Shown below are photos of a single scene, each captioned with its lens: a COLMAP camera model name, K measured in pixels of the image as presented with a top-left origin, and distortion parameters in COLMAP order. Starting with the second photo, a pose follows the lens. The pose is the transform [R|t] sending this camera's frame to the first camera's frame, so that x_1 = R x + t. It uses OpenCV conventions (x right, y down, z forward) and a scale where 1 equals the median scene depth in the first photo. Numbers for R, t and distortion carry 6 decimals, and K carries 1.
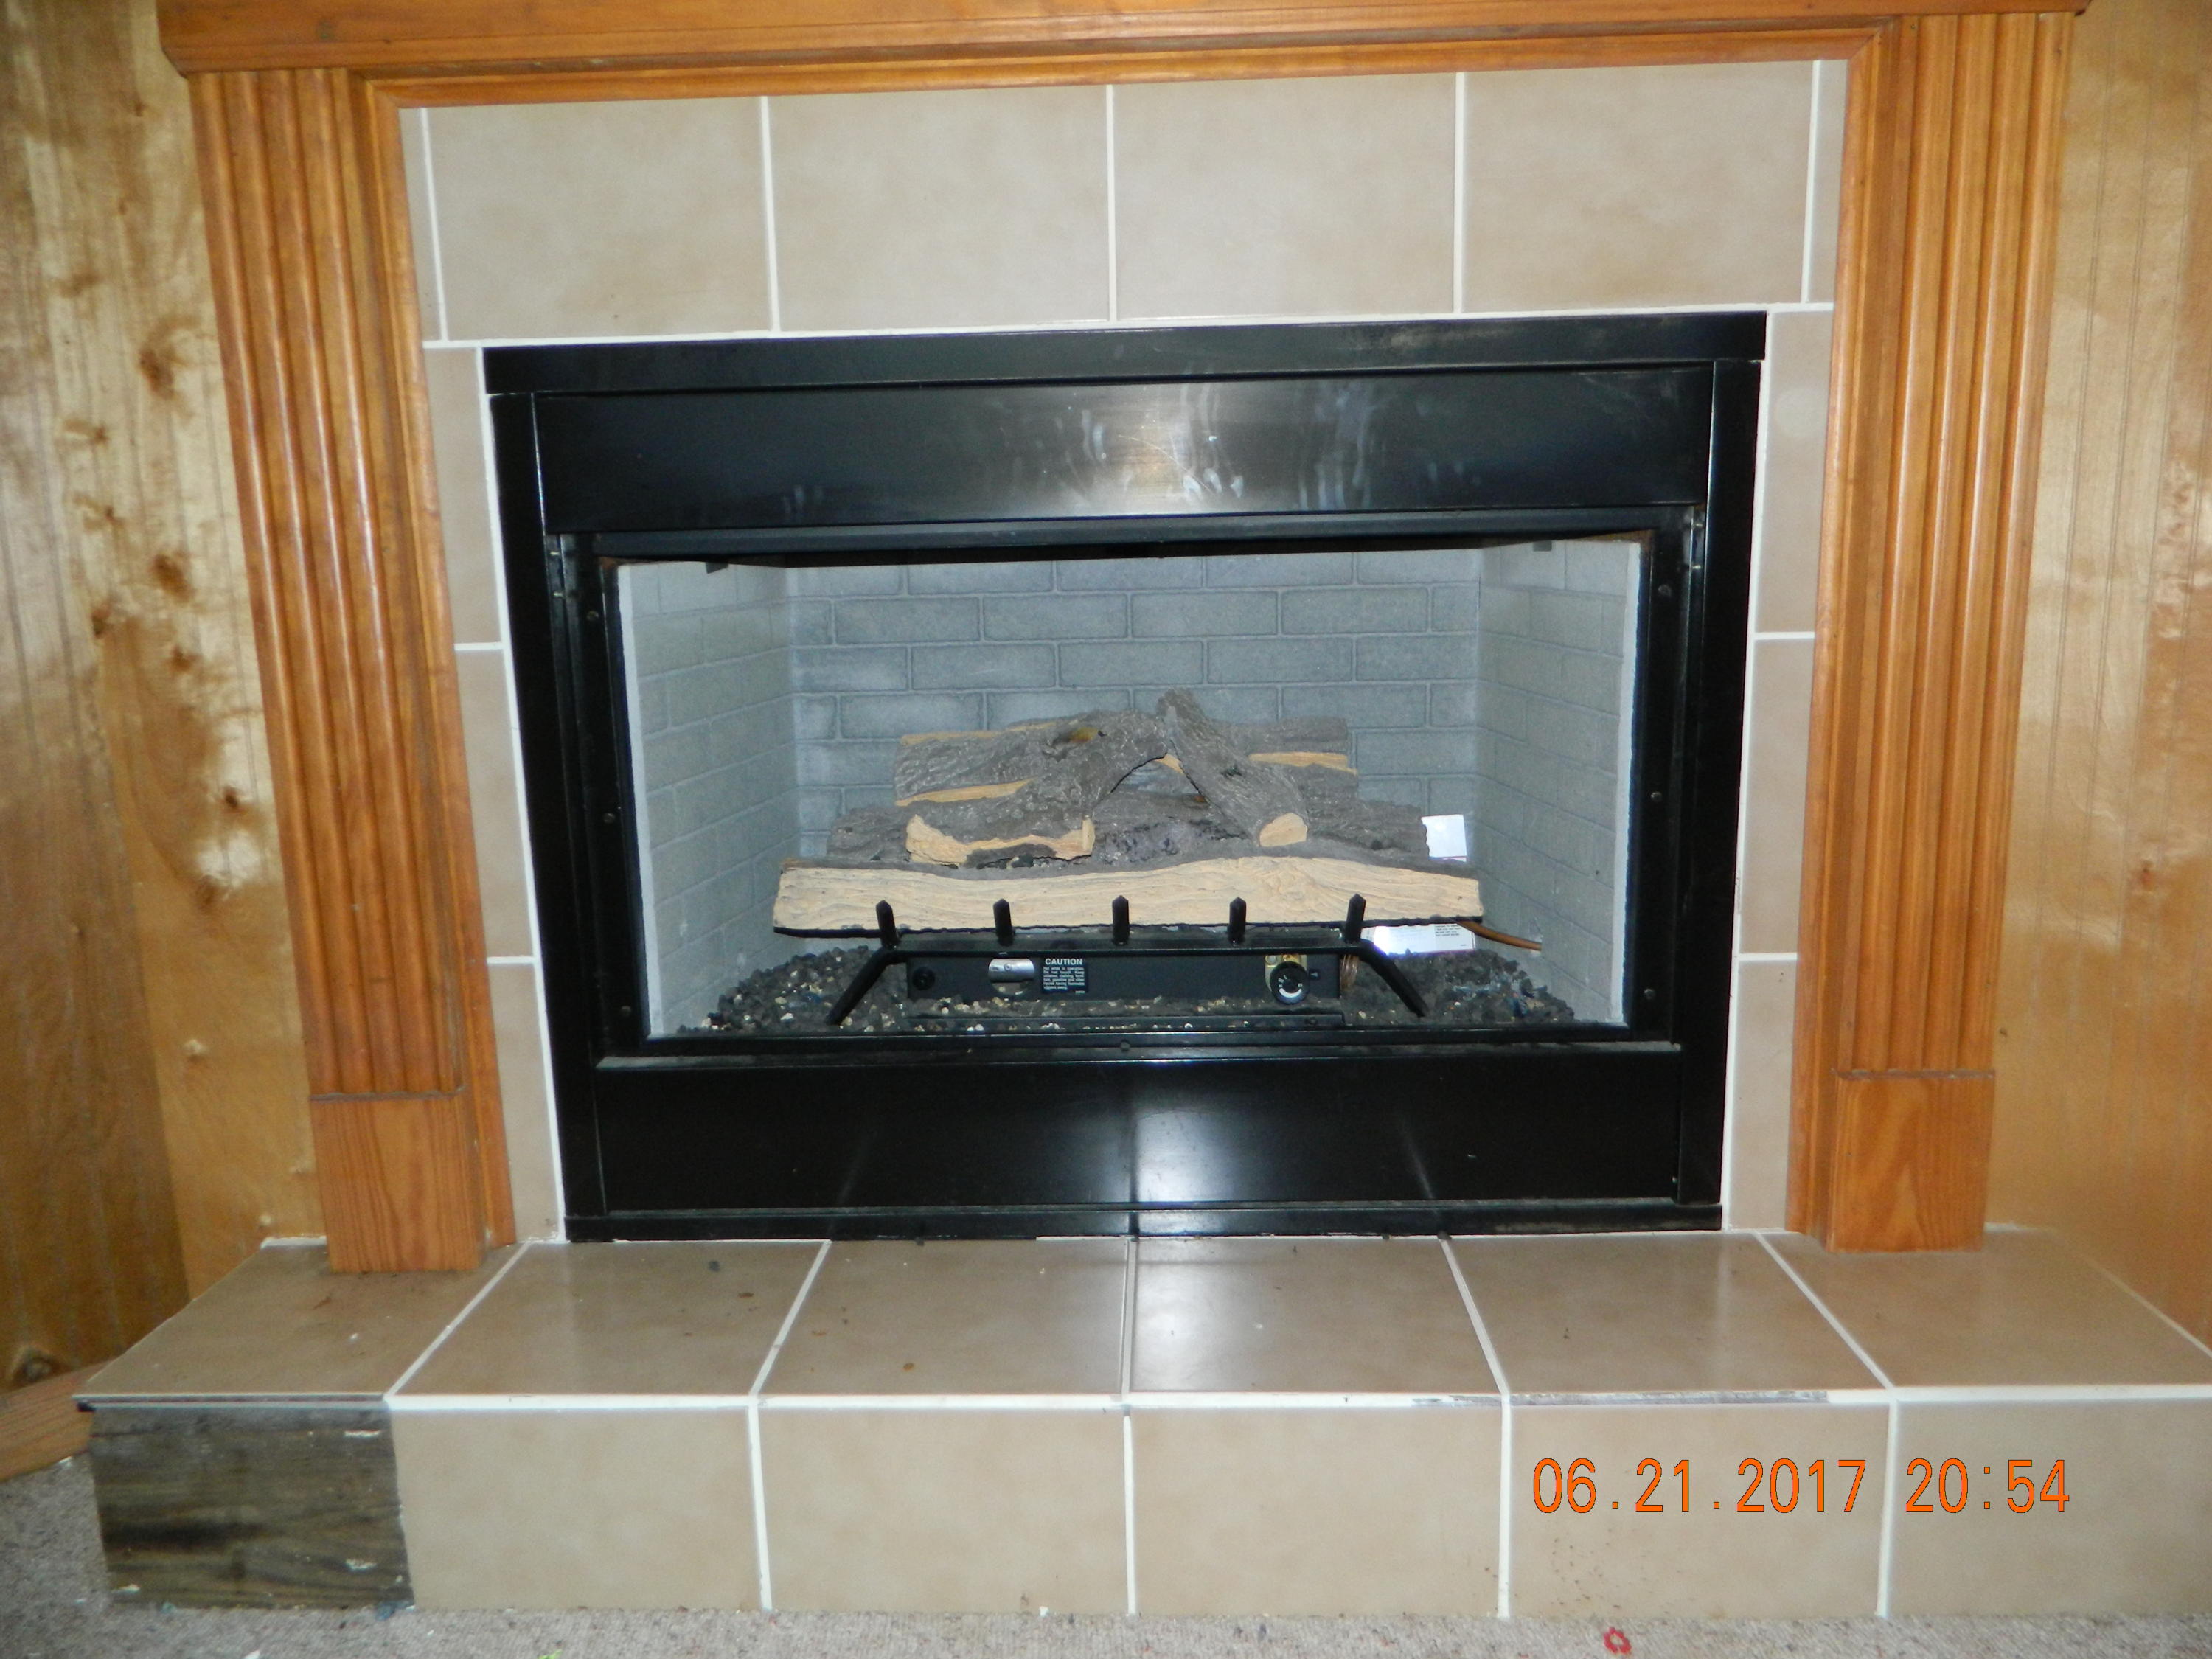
lens RADIAL K [[1610.2, 0, 1106.0], [0, 1610.2, 829.5], [0, 0, 1]] dist [-0.004173, -0.002135]
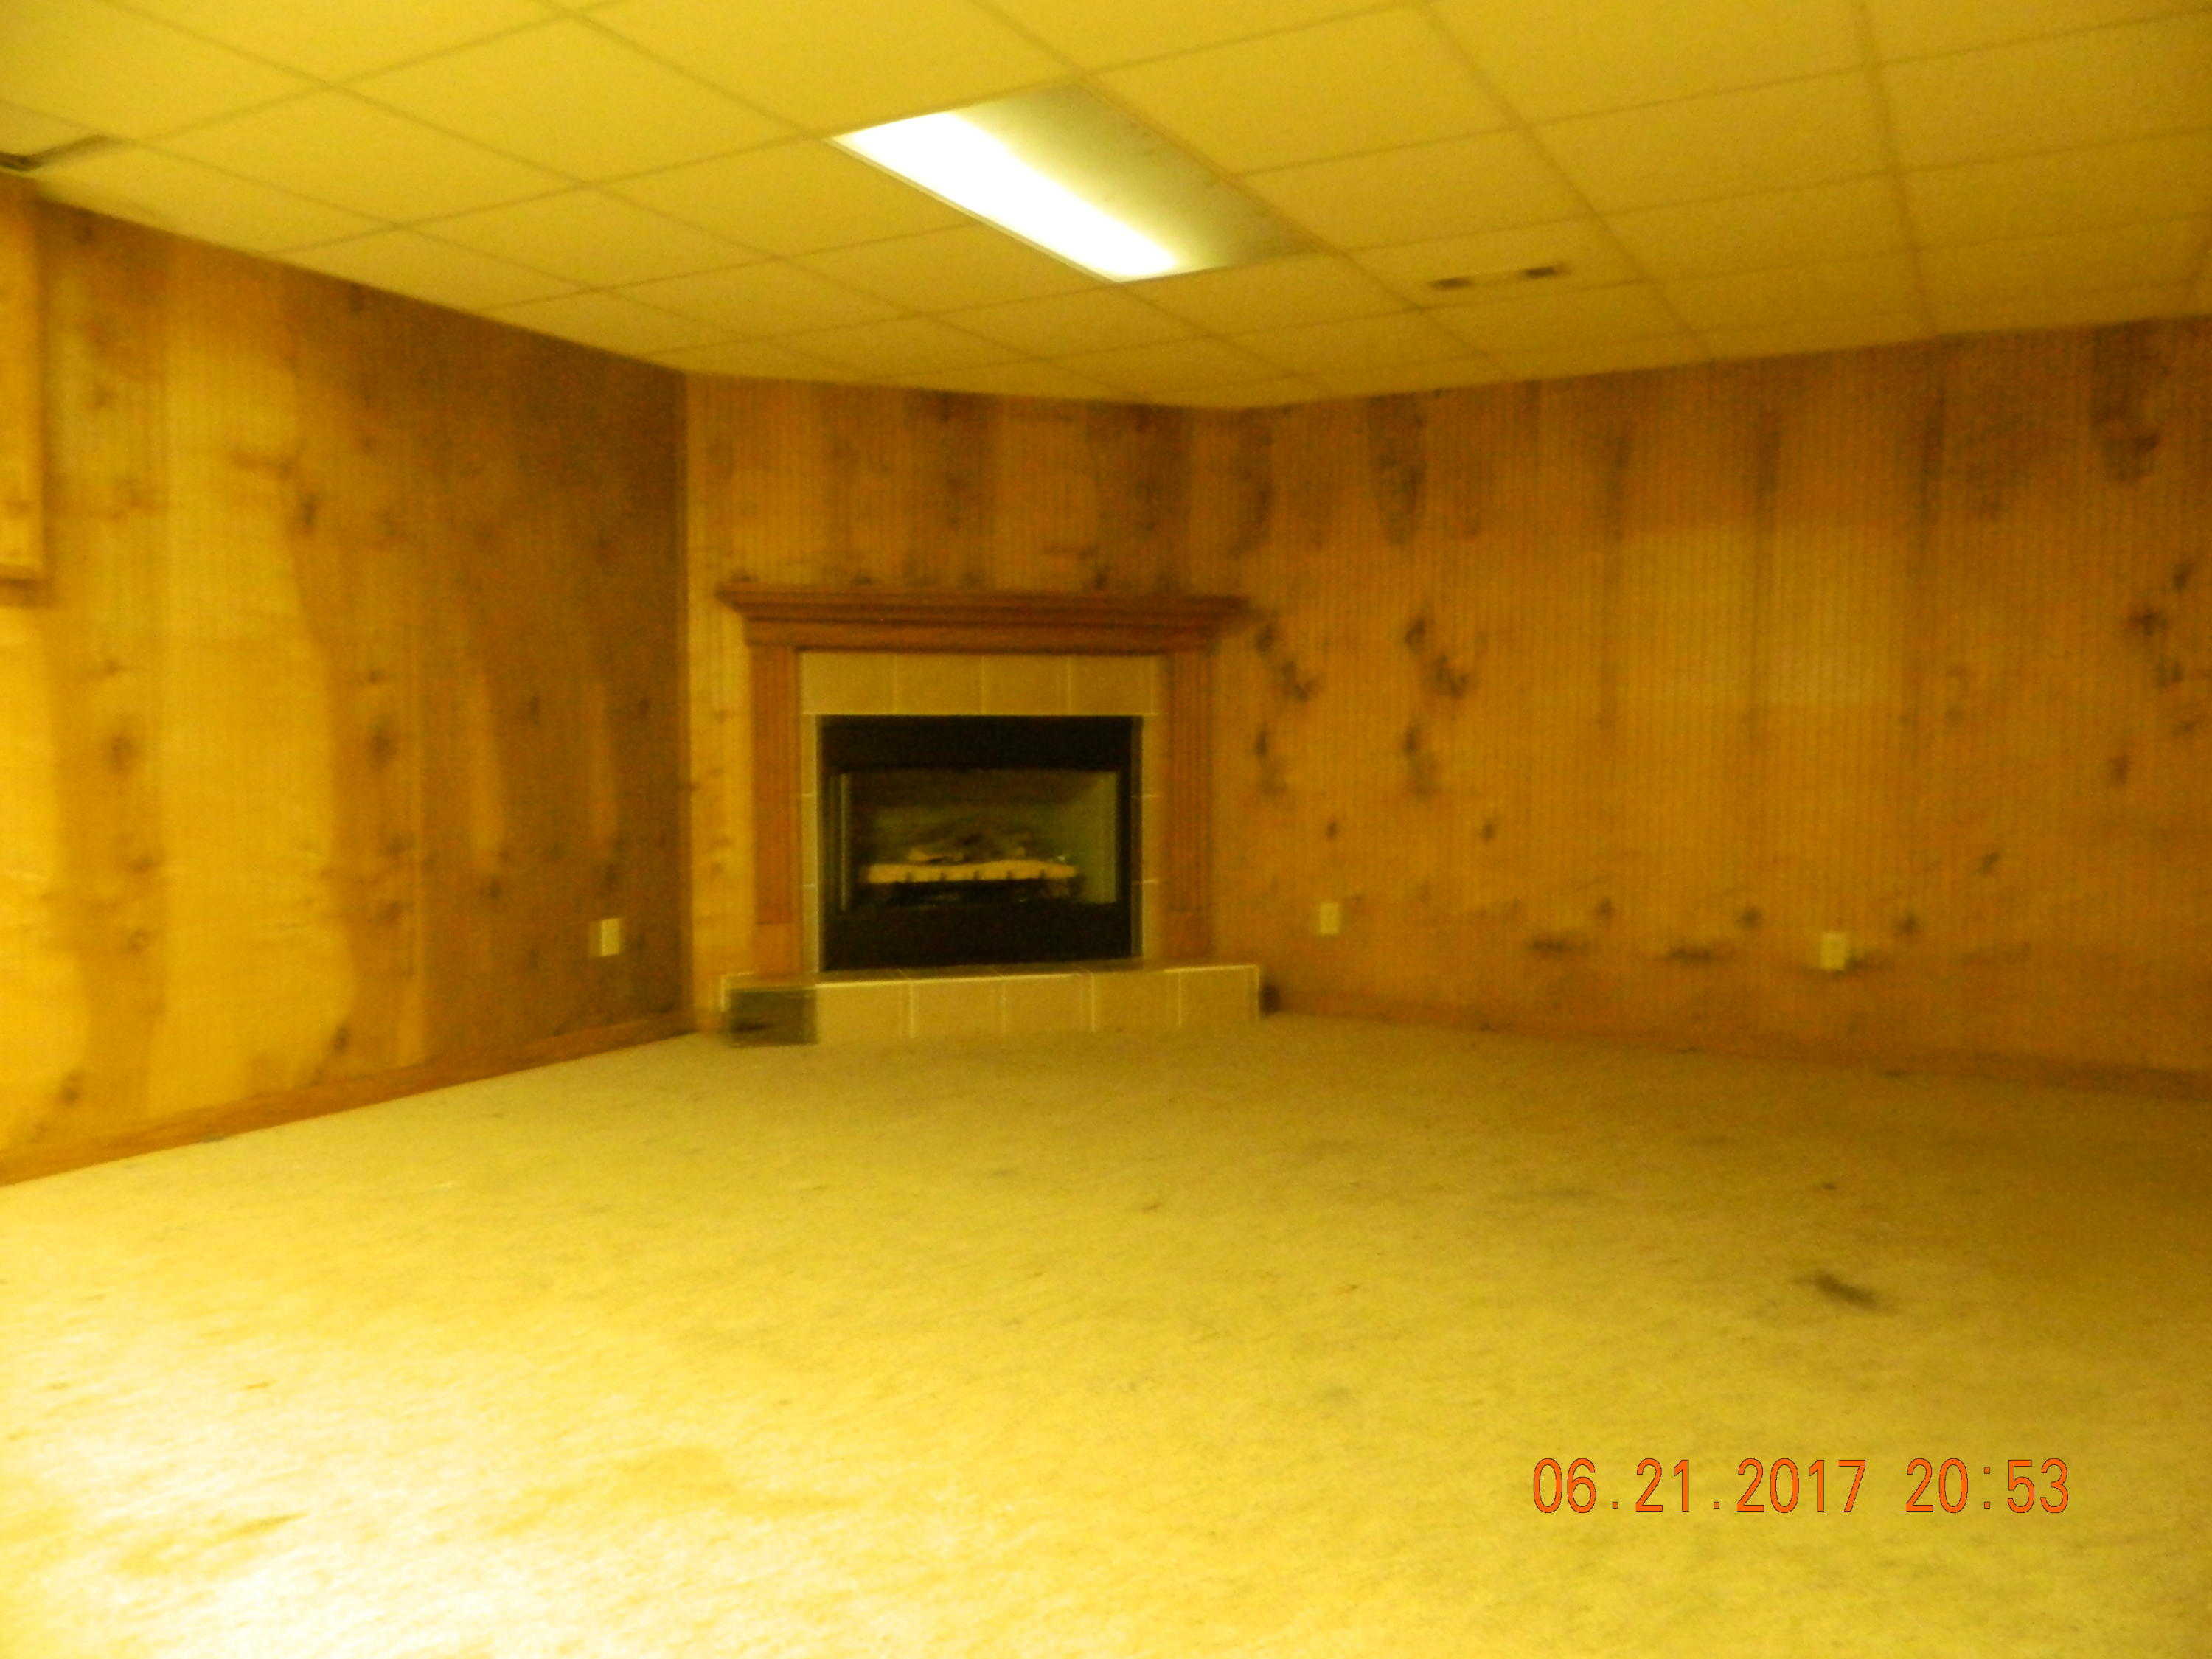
lens RADIAL K [[1610.2, 0, 1106.0], [0, 1610.2, 829.5], [0, 0, 1]] dist [-0.004173, -0.002135]
pose [[0.946891, 0.007476, 0.321469, -0.888507], [0.035974, 0.990991, -0.129010, 0.436750], [-0.319537, 0.133723, 0.938091, -2.490744]]
